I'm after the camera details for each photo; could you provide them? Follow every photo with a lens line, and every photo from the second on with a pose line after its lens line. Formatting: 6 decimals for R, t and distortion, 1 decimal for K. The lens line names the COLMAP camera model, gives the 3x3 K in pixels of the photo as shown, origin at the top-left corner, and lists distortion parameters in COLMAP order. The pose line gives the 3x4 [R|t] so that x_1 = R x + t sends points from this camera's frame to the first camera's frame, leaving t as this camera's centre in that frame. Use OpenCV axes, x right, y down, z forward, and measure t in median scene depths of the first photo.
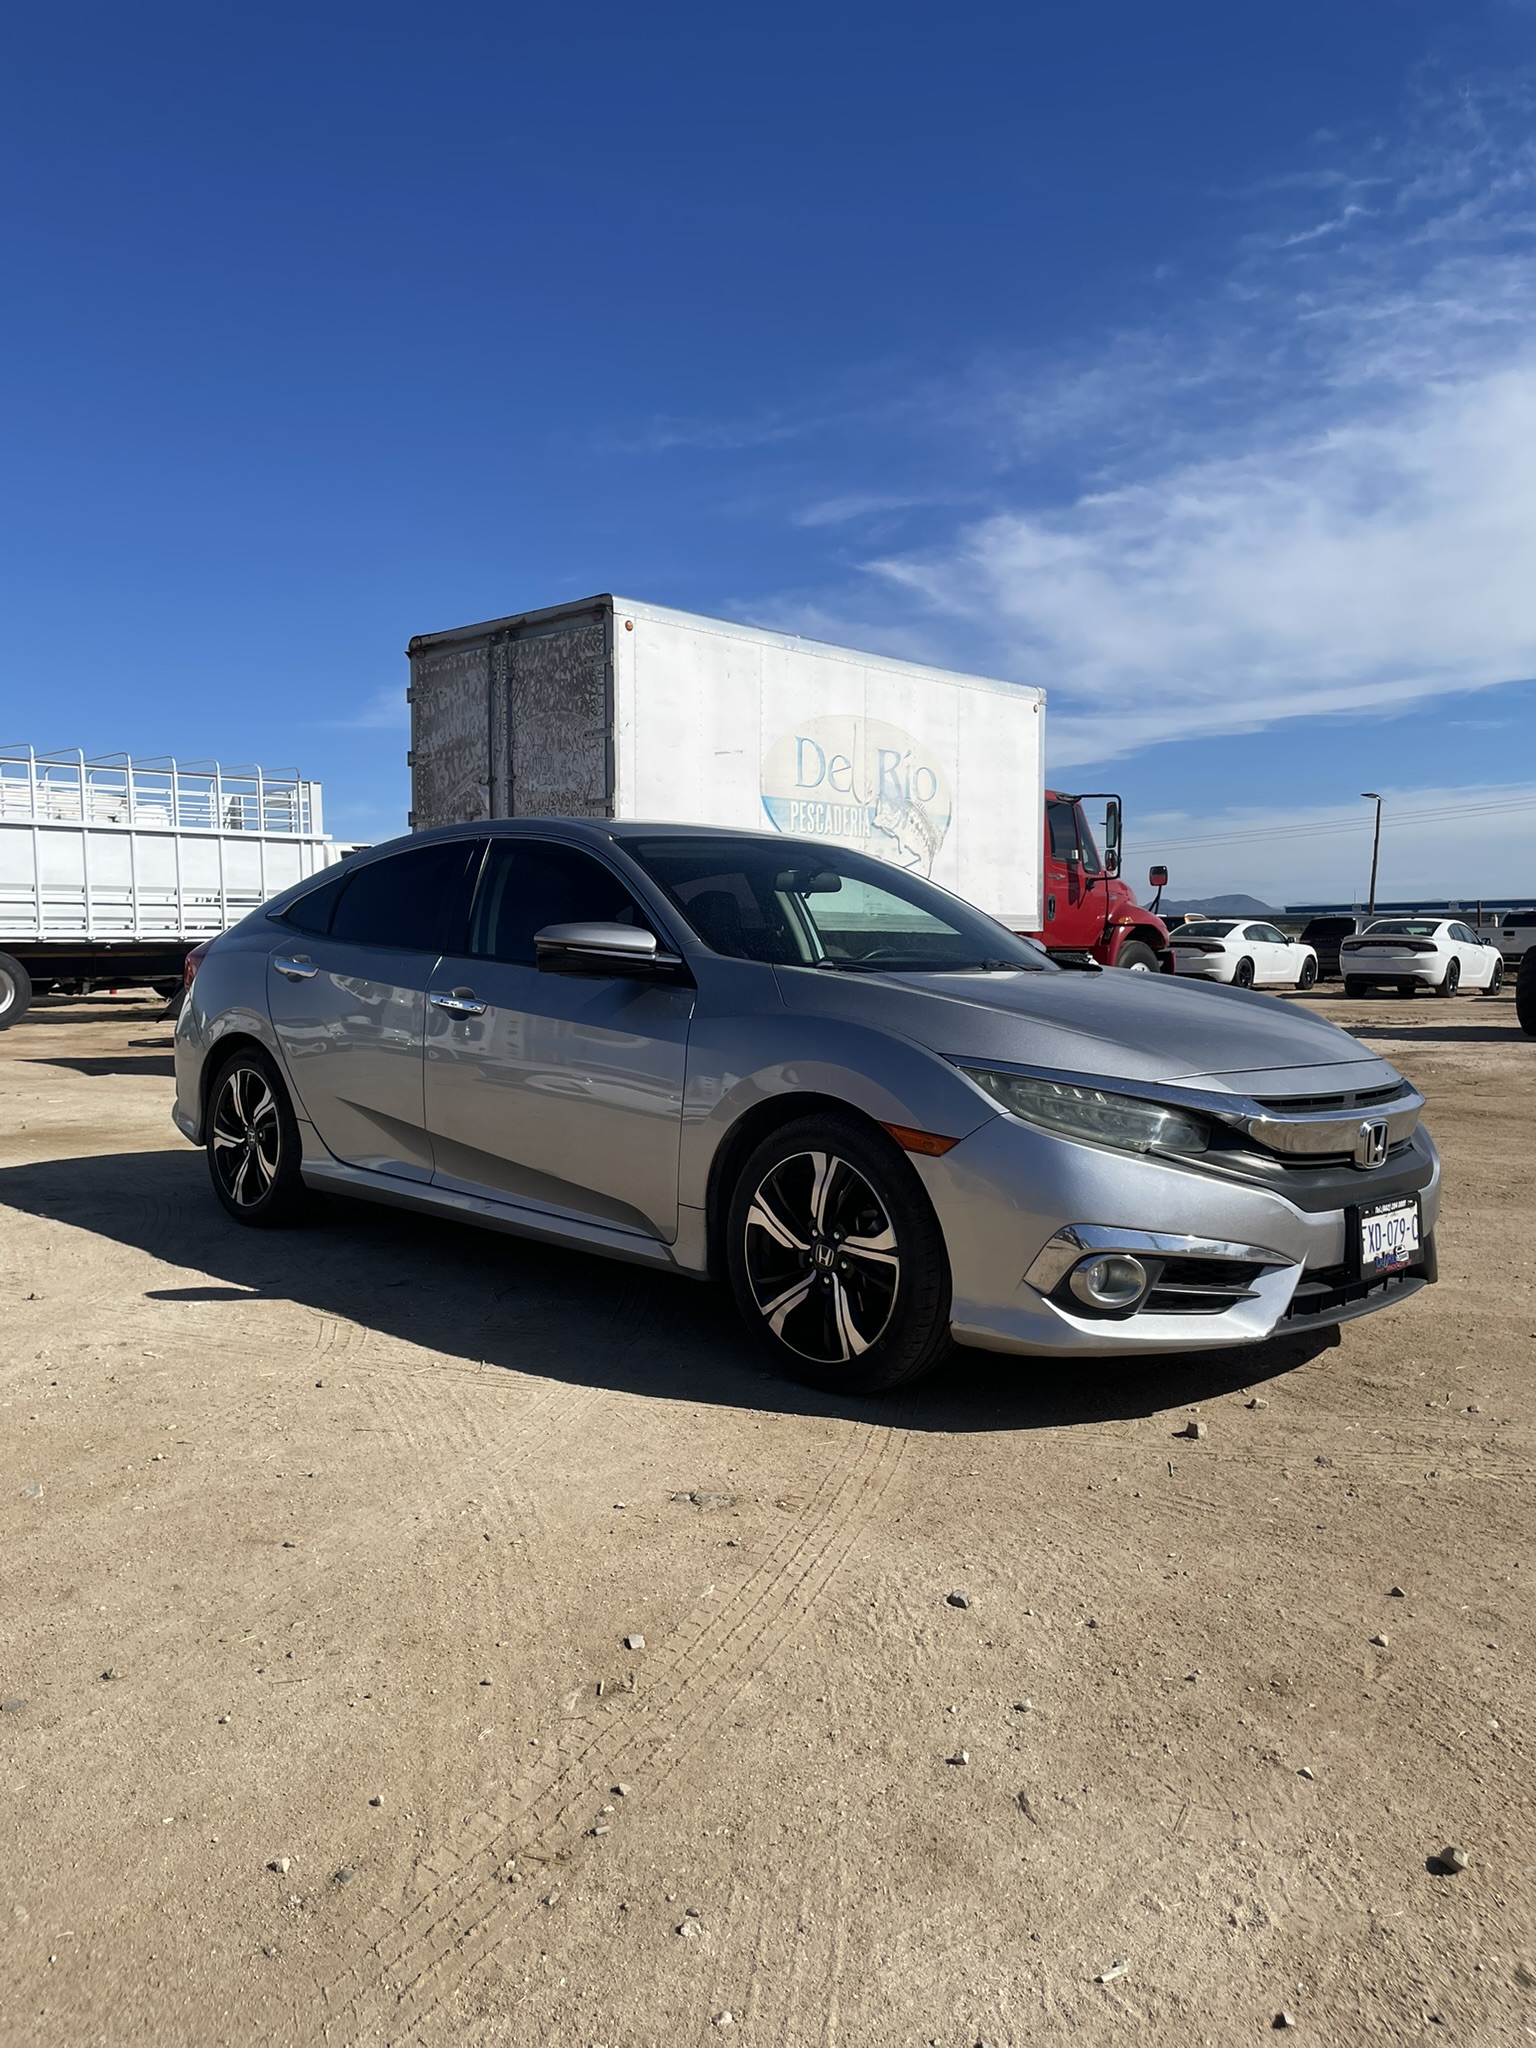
lens RADIAL K [[1565.4, 0, 780.3], [0, 1565.4, 1035.1], [0, 0, 1]] dist [0.051696, -0.032296]
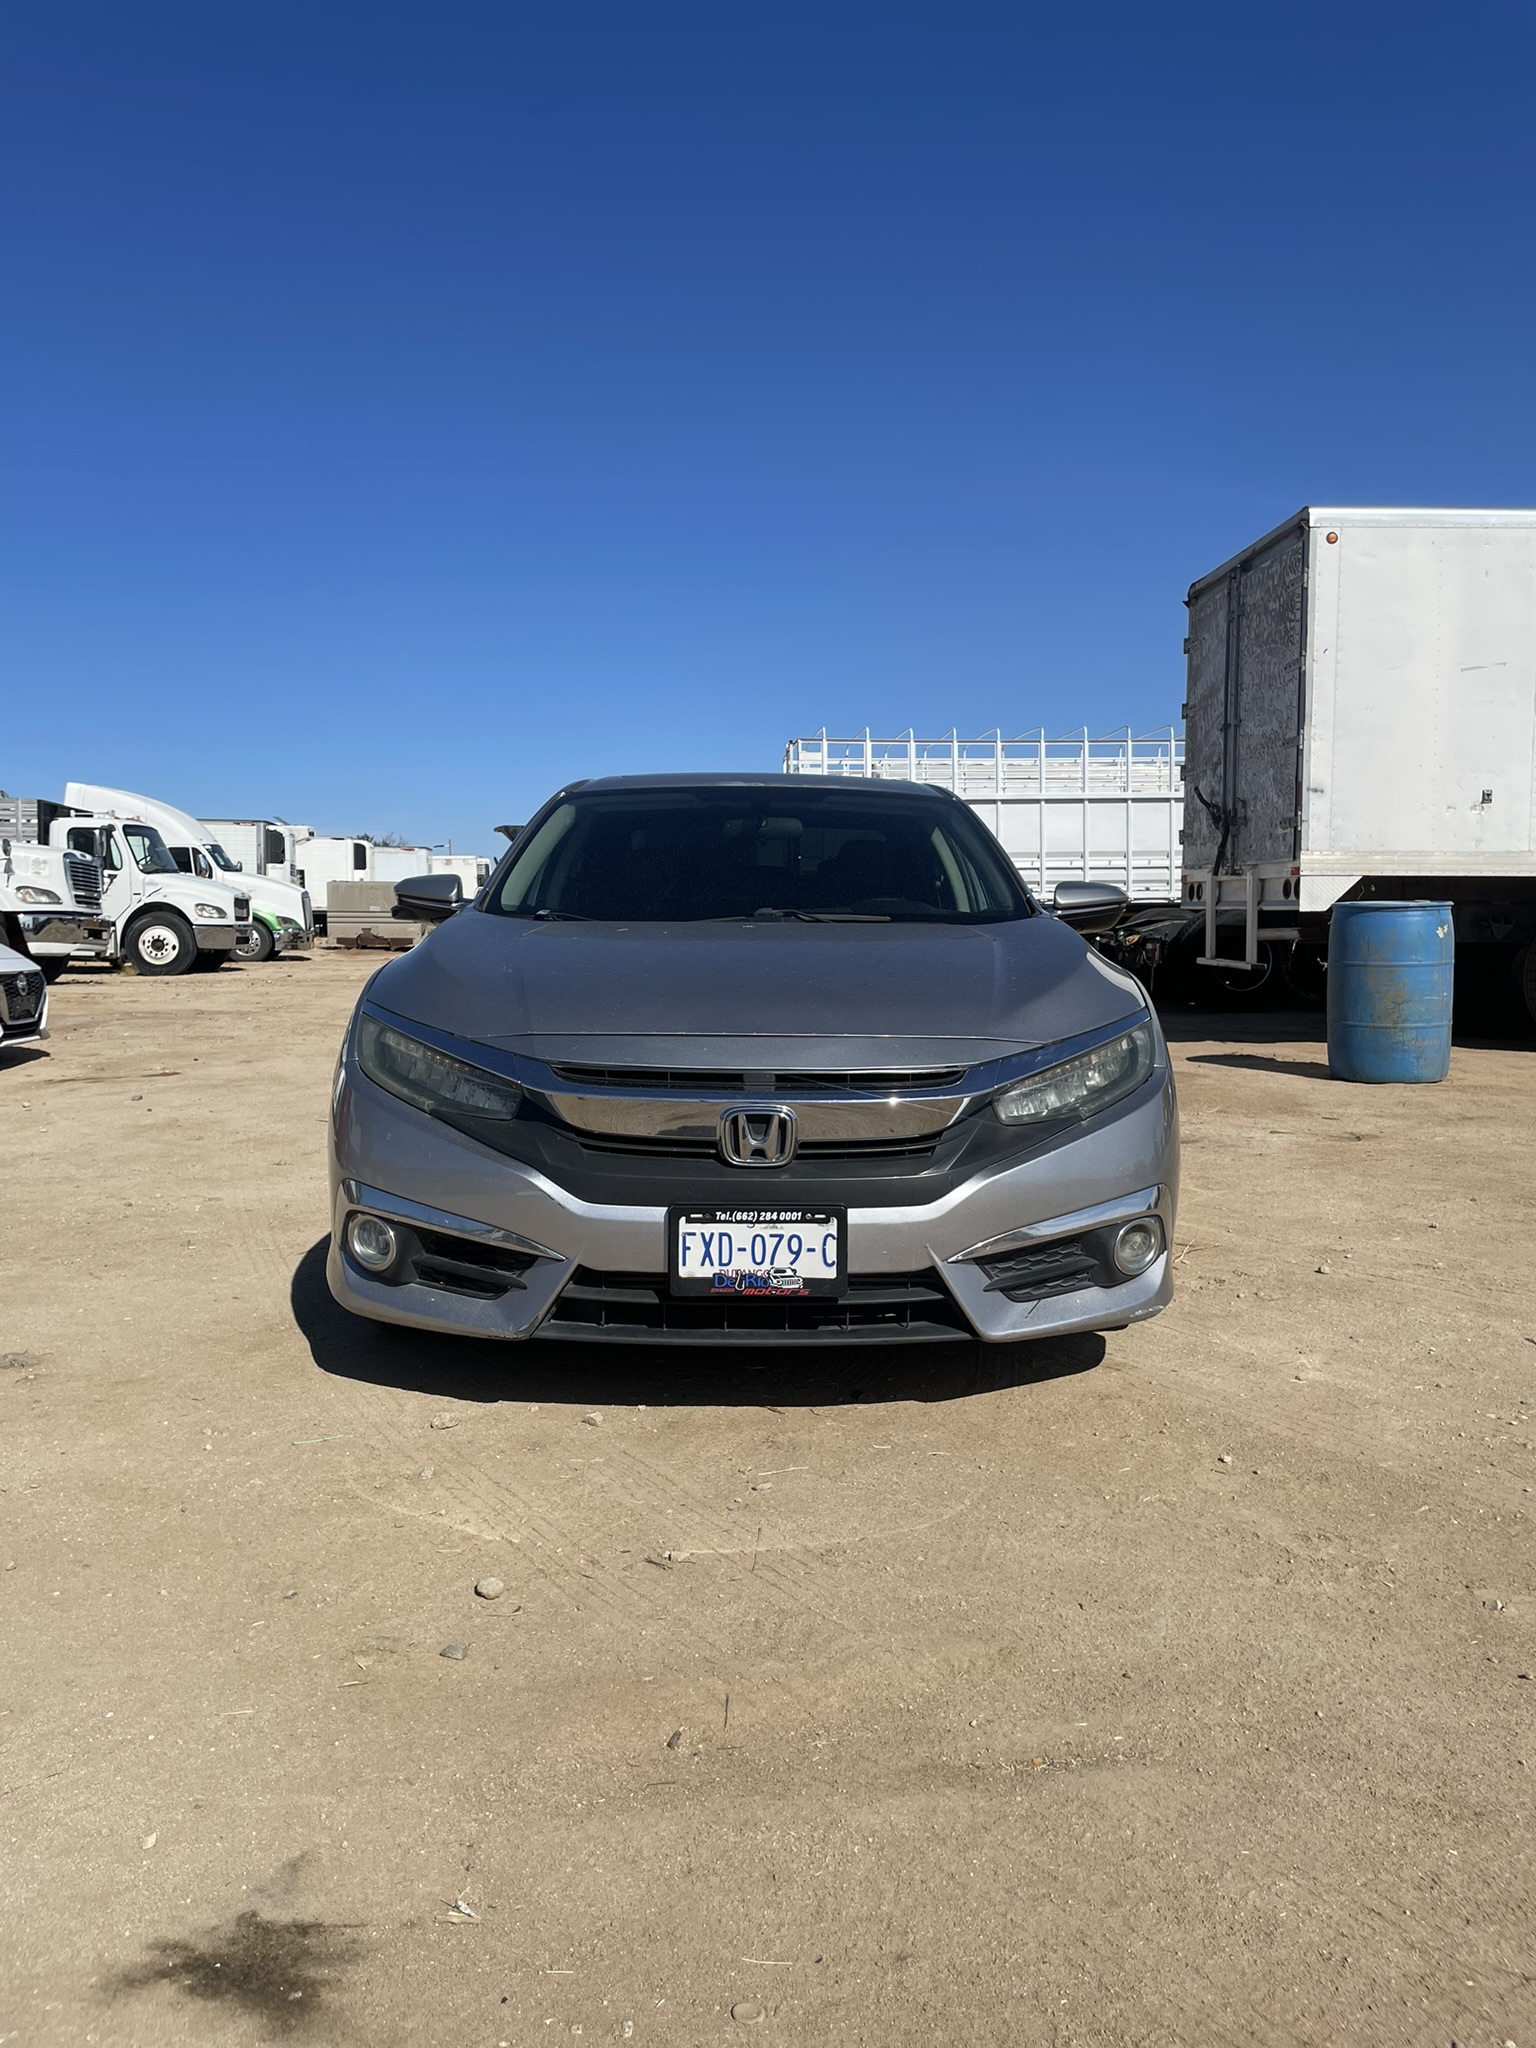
lens RADIAL K [[1565.4, 0, 764.8], [0, 1565.4, 1012.0], [0, 0, 1]] dist [0.051696, -0.032296]
pose [[0.697540, 0.045231, -0.715117, 0.301724], [-0.039174, 0.998920, 0.024970, -0.004285], [0.715474, 0.010597, 0.698558, 0.143950]]
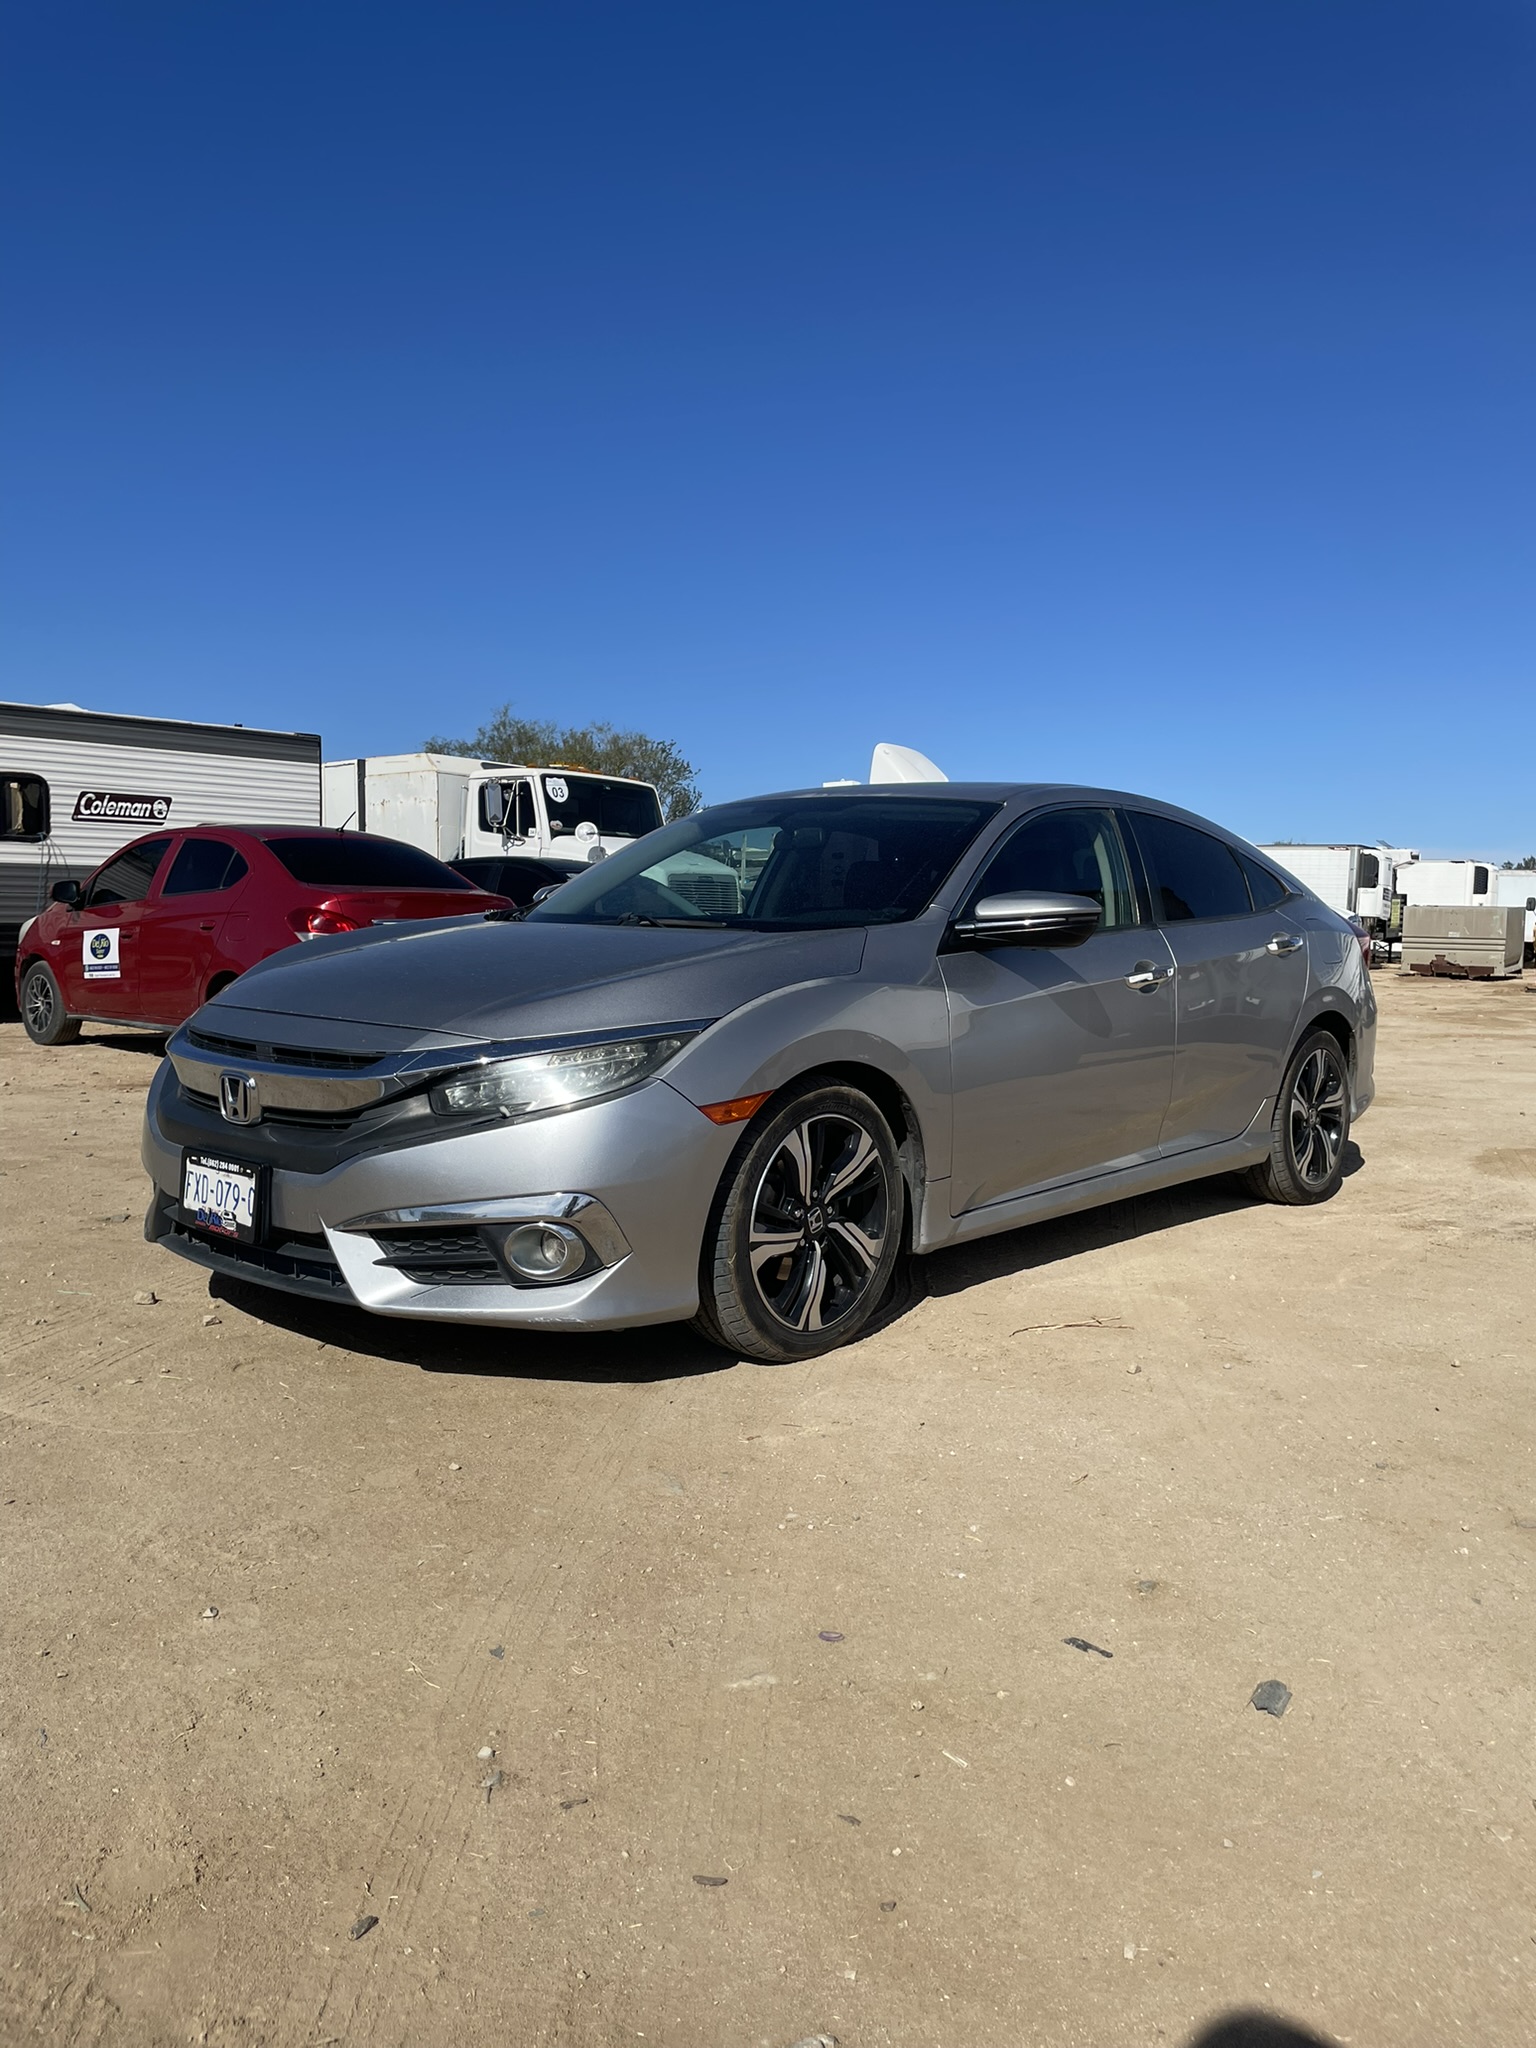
lens RADIAL K [[1565.4, 0, 847.1], [0, 1565.4, 1024.4], [0, 0, 1]] dist [0.051696, -0.032296]
pose [[0.041916, 0.063332, -0.997112, 0.418569], [-0.076805, 0.995240, 0.059985, -0.018100], [0.996165, 0.074069, 0.046581, 0.409932]]
